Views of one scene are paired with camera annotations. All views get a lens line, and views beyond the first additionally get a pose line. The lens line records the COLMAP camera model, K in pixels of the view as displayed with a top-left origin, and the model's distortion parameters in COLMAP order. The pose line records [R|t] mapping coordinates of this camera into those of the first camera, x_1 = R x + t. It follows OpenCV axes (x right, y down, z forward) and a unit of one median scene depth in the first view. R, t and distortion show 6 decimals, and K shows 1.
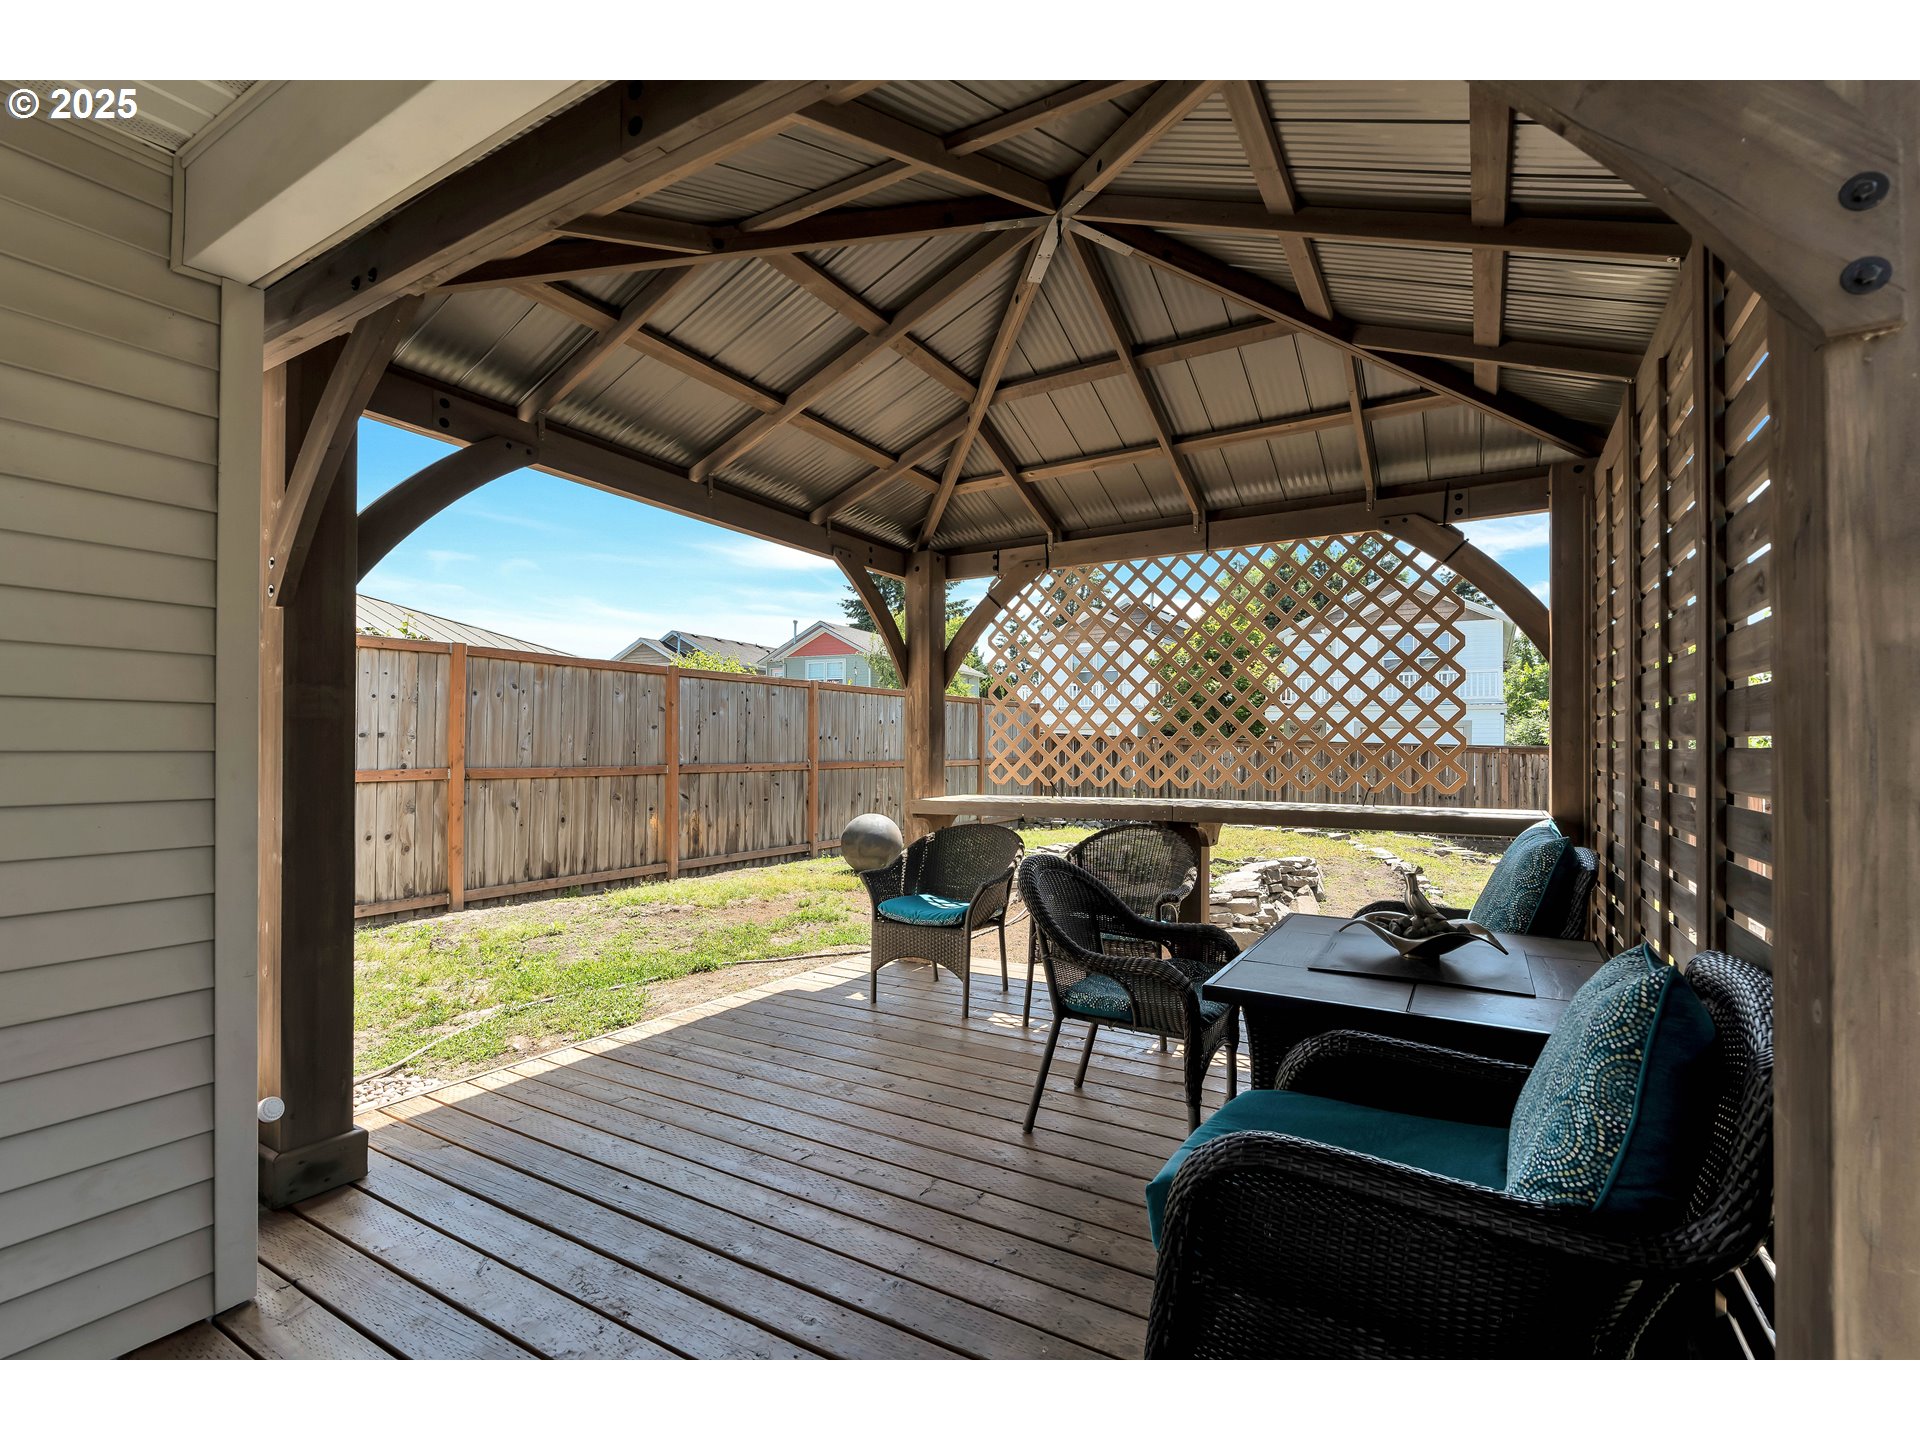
lens RADIAL K [[877.9, 0, 965.3], [0, 877.9, 733.7], [0, 0, 1]] dist [-0.003428, 0.000714]
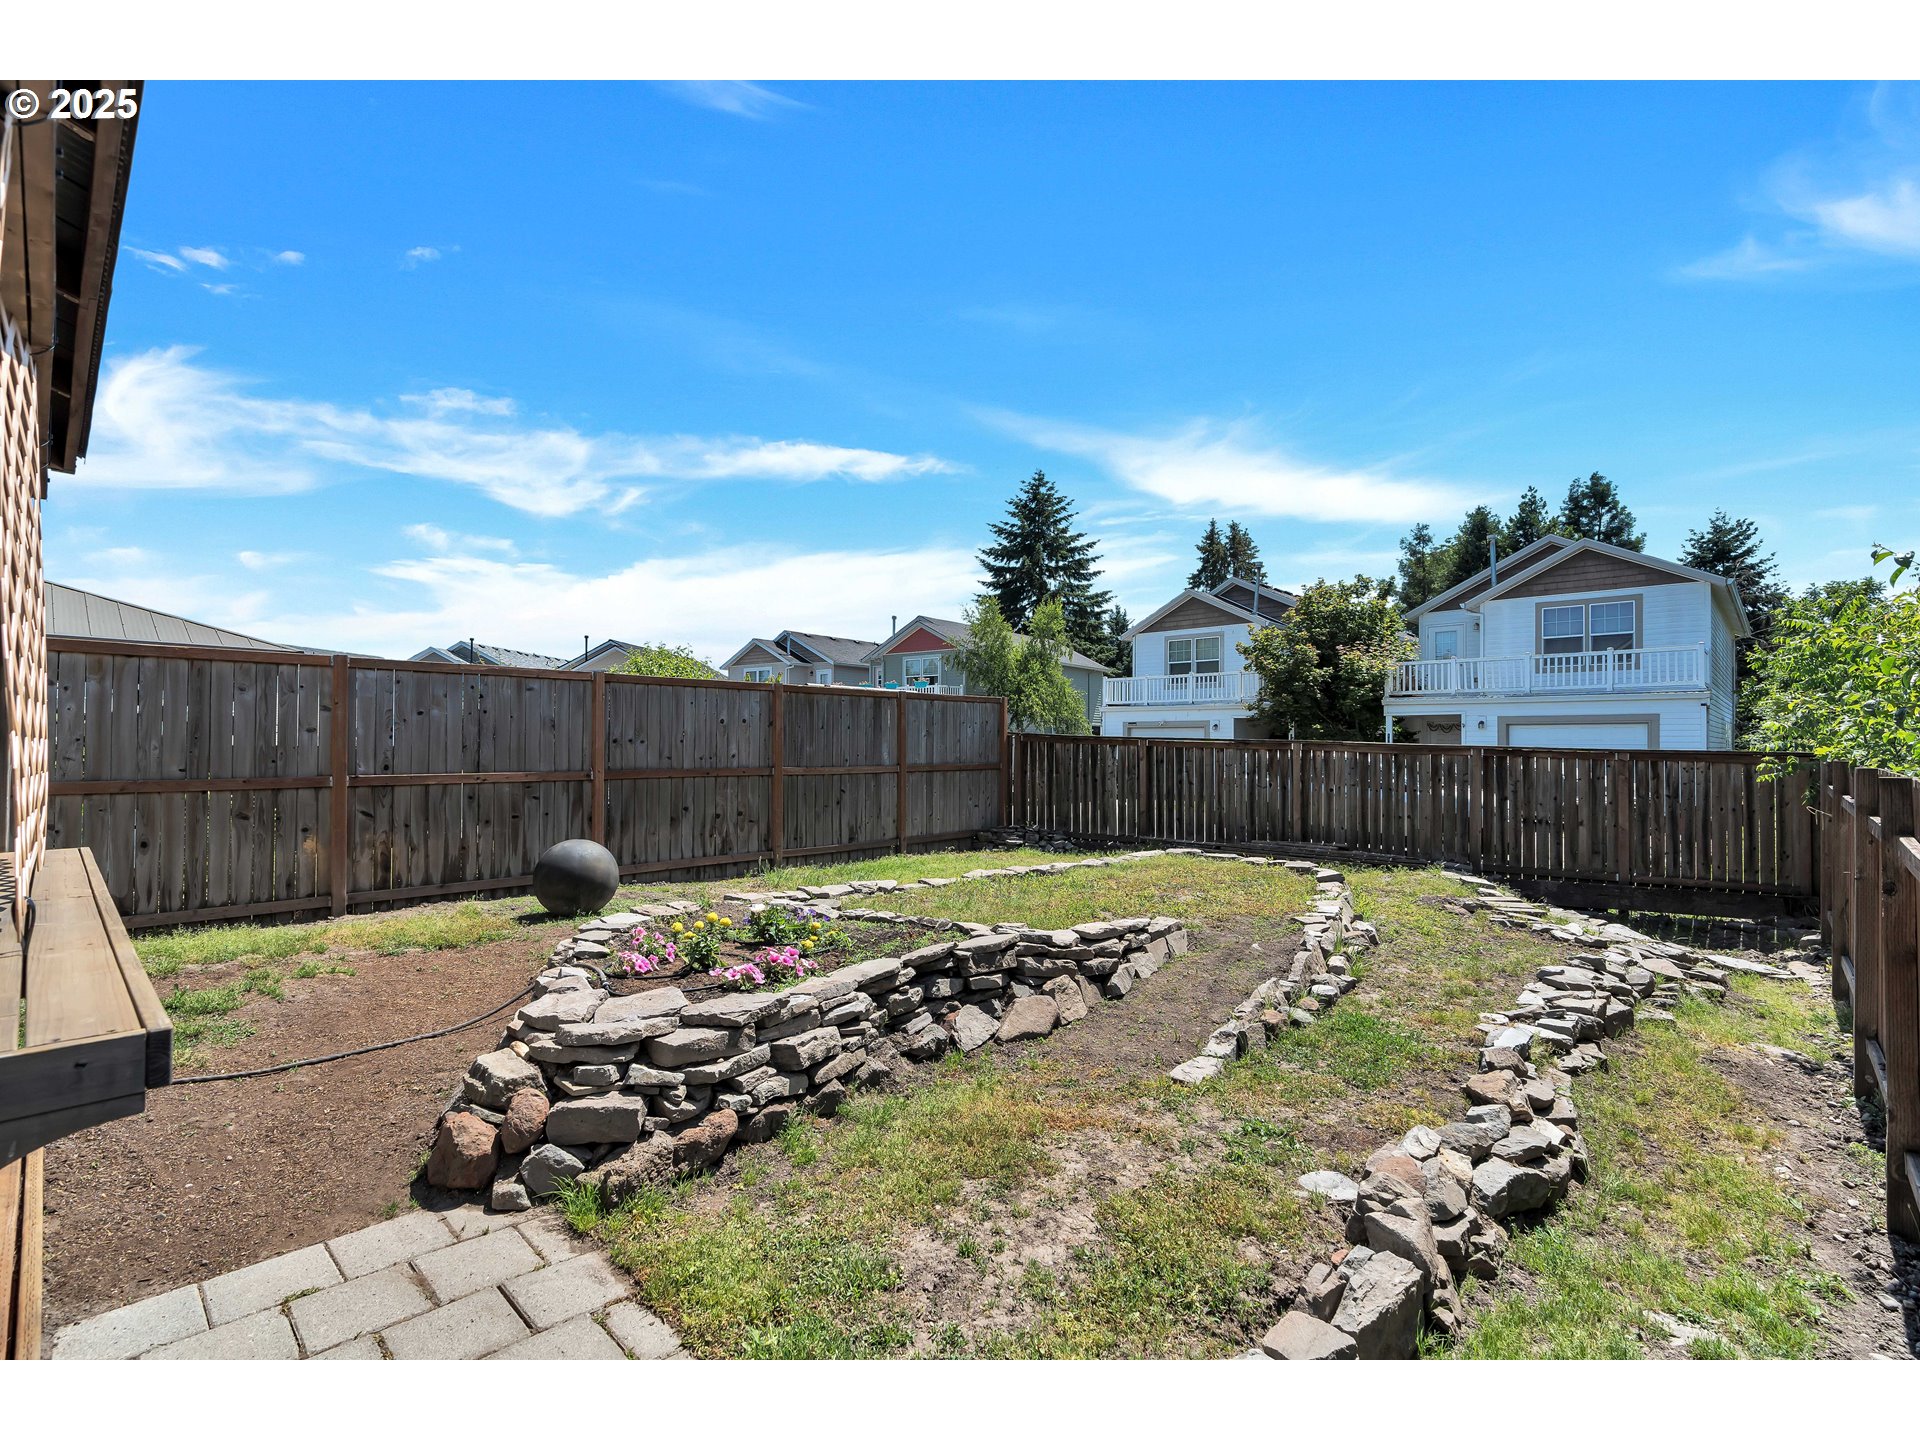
lens RADIAL K [[877.9, 0, 956.1], [0, 877.9, 730.0], [0, 0, 1]] dist [-0.003428, 0.000714]
pose [[0.974645, -0.004849, -0.223705, 0.399298], [0.004474, 0.999988, -0.002181, -0.003233], [0.223713, 0.001125, 0.974654, 0.318207]]
